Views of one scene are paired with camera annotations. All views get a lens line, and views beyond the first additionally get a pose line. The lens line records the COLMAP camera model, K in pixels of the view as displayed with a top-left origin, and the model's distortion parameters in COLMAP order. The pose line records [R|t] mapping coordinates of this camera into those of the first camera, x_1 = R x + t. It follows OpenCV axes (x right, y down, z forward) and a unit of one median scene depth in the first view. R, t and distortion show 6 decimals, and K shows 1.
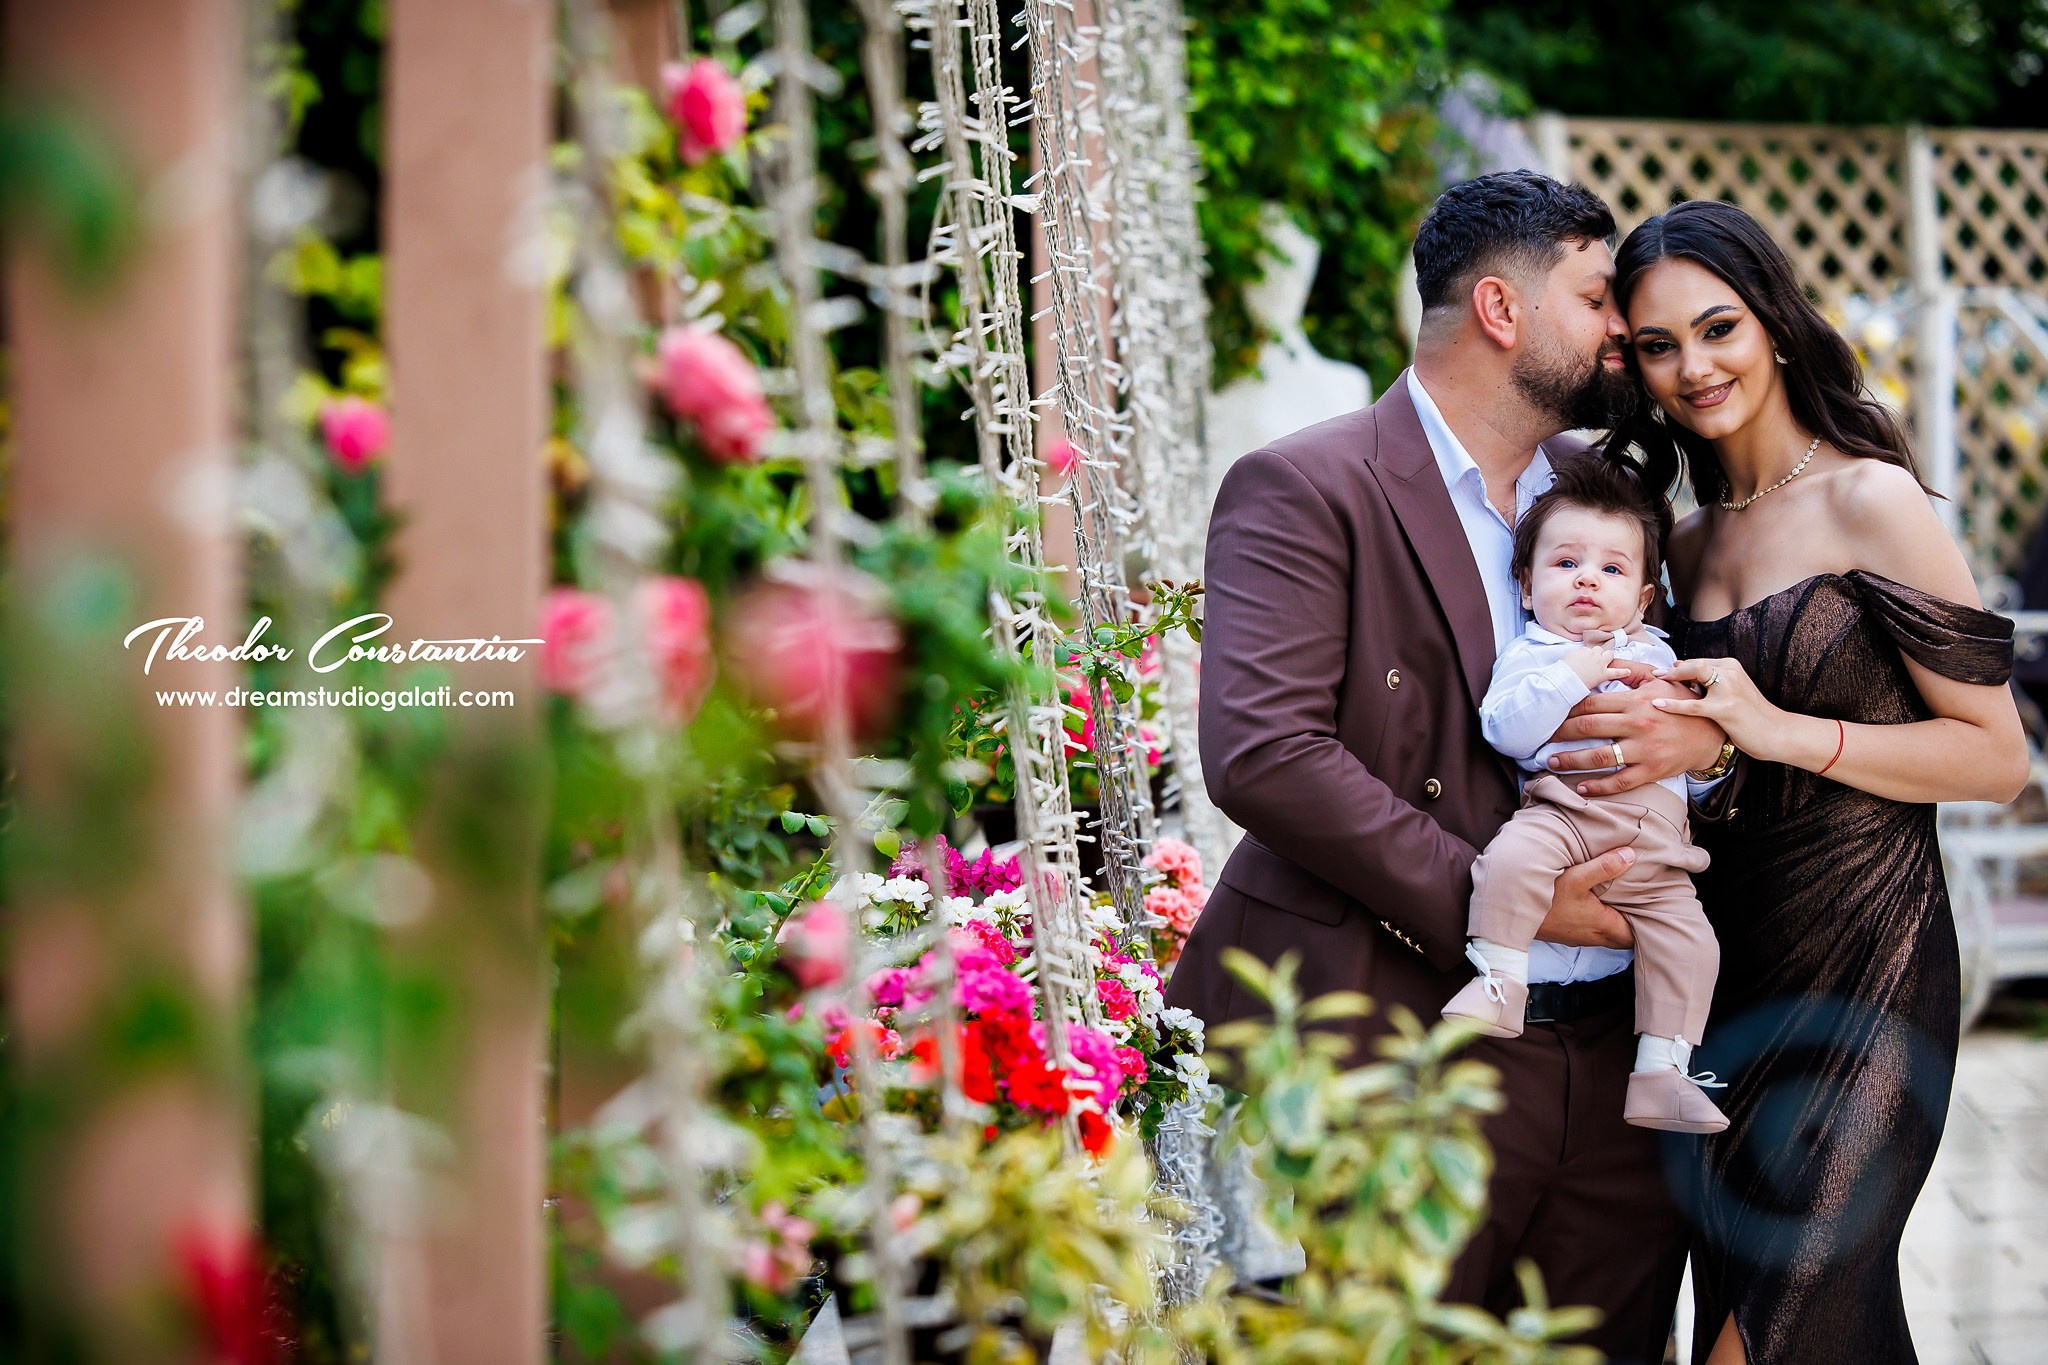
lens RADIAL K [[10201.2, 0, 1024.0], [0, 10201.2, 682.5], [0, 0, 1]] dist [0.279036, -0.171932]
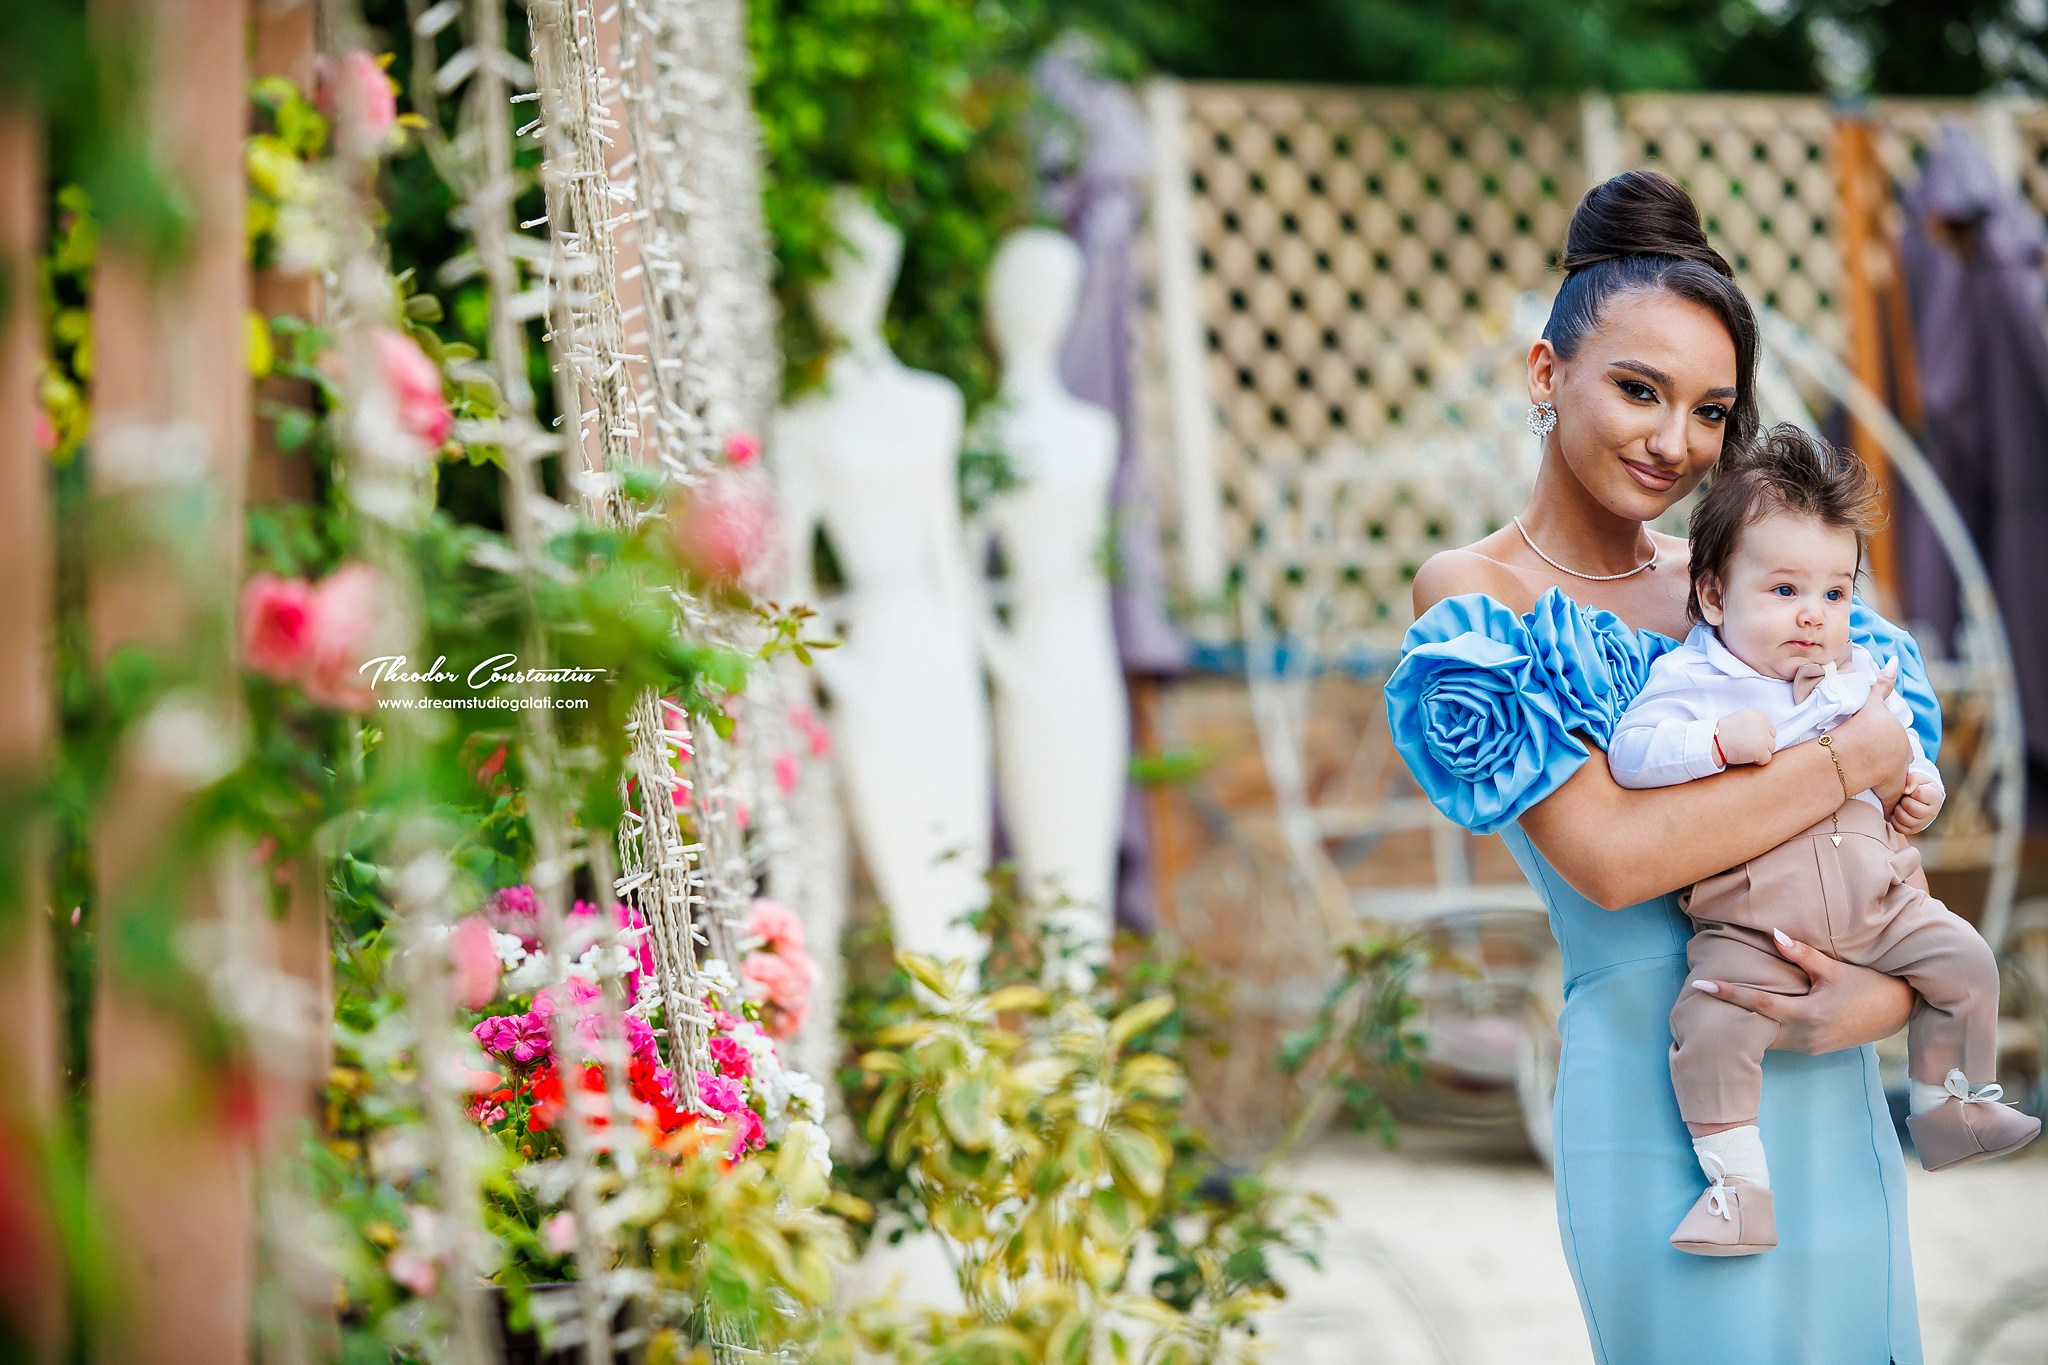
lens RADIAL K [[12920.6, 0, 1024.0], [0, 12920.6, 682.5], [0, 0, 1]] dist [0.020805, -5.350634]
pose [[0.999093, -0.006195, 0.042117, -0.013034], [0.006558, 0.999943, -0.008485, 0.007077], [-0.042062, 0.008753, 0.999077, -0.158623]]
